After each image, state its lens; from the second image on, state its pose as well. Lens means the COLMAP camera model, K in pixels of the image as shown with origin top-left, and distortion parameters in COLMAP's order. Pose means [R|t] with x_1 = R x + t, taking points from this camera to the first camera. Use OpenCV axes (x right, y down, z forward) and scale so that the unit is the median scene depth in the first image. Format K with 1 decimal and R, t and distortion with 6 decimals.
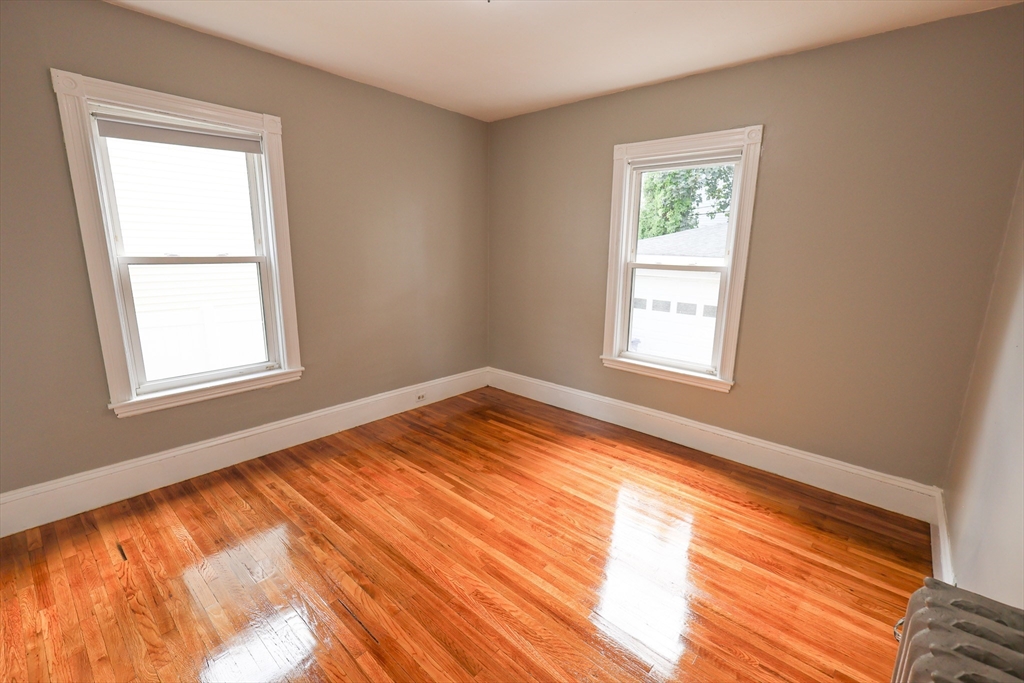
lens RADIAL K [[440.7, 0, 517.0], [0, 440.7, 335.4], [0, 0, 1]] dist [0.001353, 0.000167]
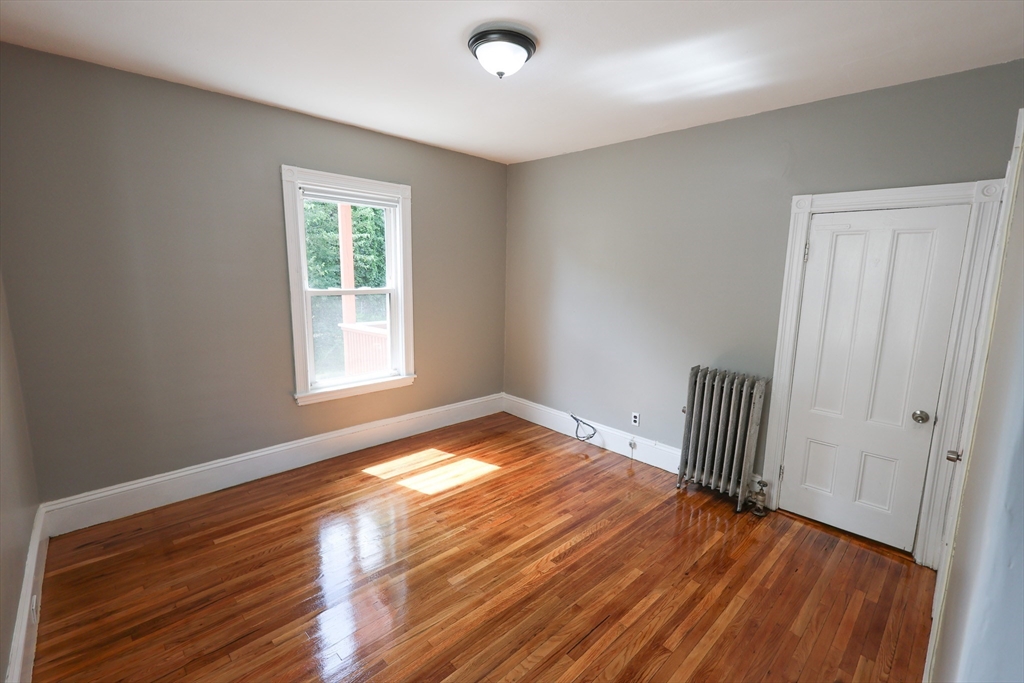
lens RADIAL K [[440.7, 0, 506.6], [0, 440.7, 342.0], [0, 0, 1]] dist [0.001353, 0.000167]
pose [[0.097927, -0.174625, 0.979753, -0.815164], [0.190629, 0.969547, 0.153752, -0.151925], [-0.976765, 0.171713, 0.128233, 0.585142]]
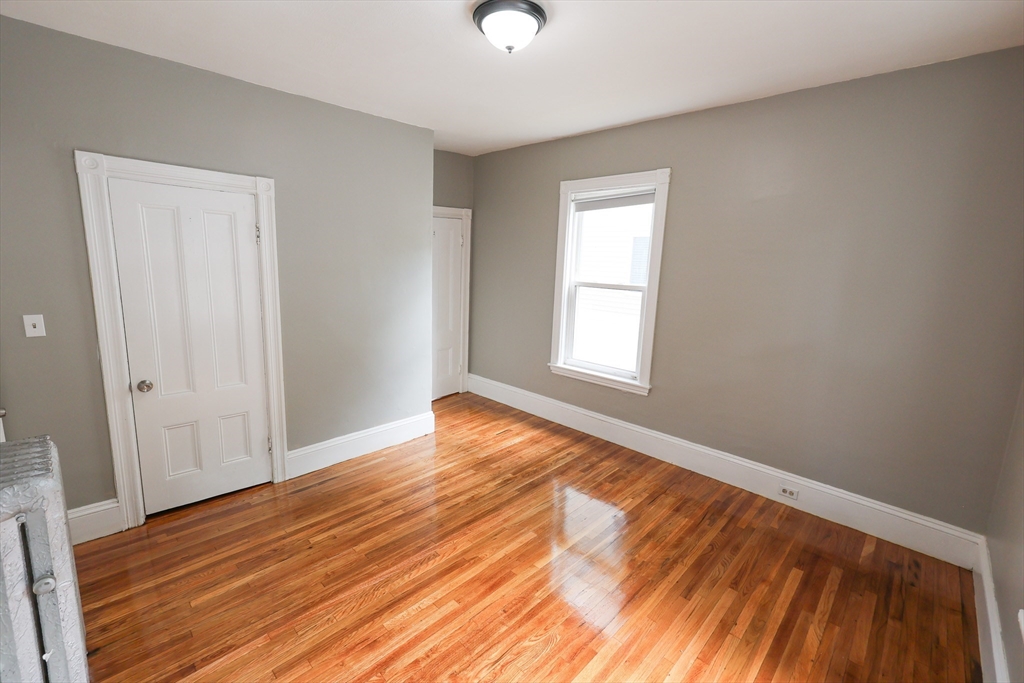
lens RADIAL K [[440.7, 0, 517.3], [0, 440.7, 337.4], [0, 0, 1]] dist [0.001353, 0.000167]
pose [[-0.046204, 0.151542, -0.987370, 0.679457], [-0.237447, 0.958430, 0.158211, -0.159685], [0.970301, 0.241758, -0.008300, 0.730386]]
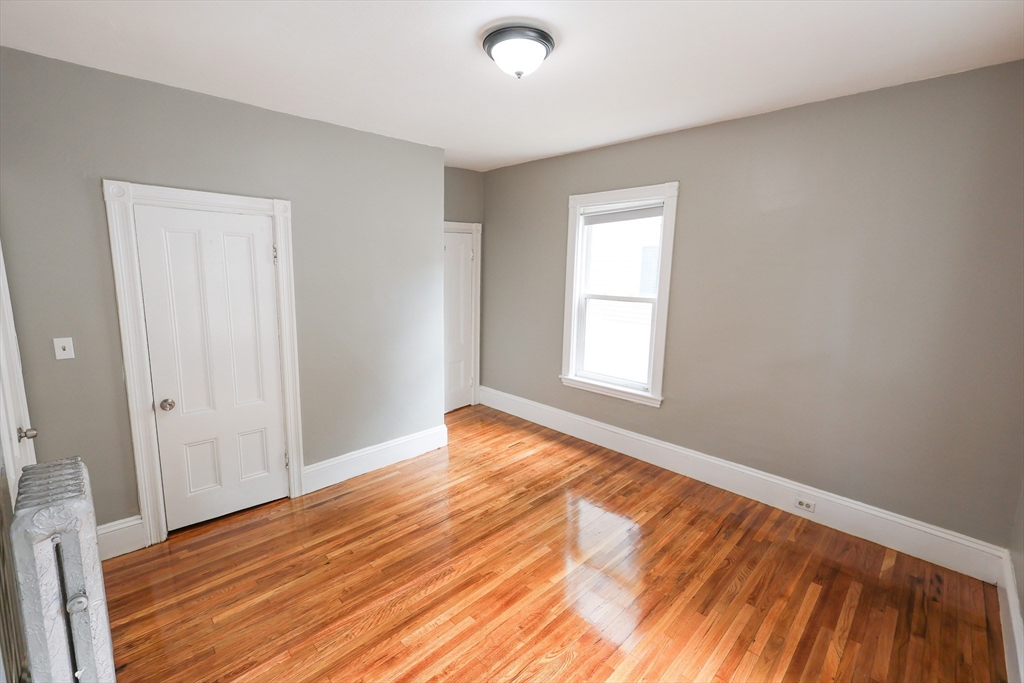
lens RADIAL K [[440.7, 0, 517.9], [0, 440.7, 337.7], [0, 0, 1]] dist [0.001353, 0.000167]
pose [[-0.064651, 0.133195, -0.988979, 0.688288], [-0.222052, 0.964285, 0.144385, -0.172741], [0.972889, 0.228939, -0.032766, 0.722997]]
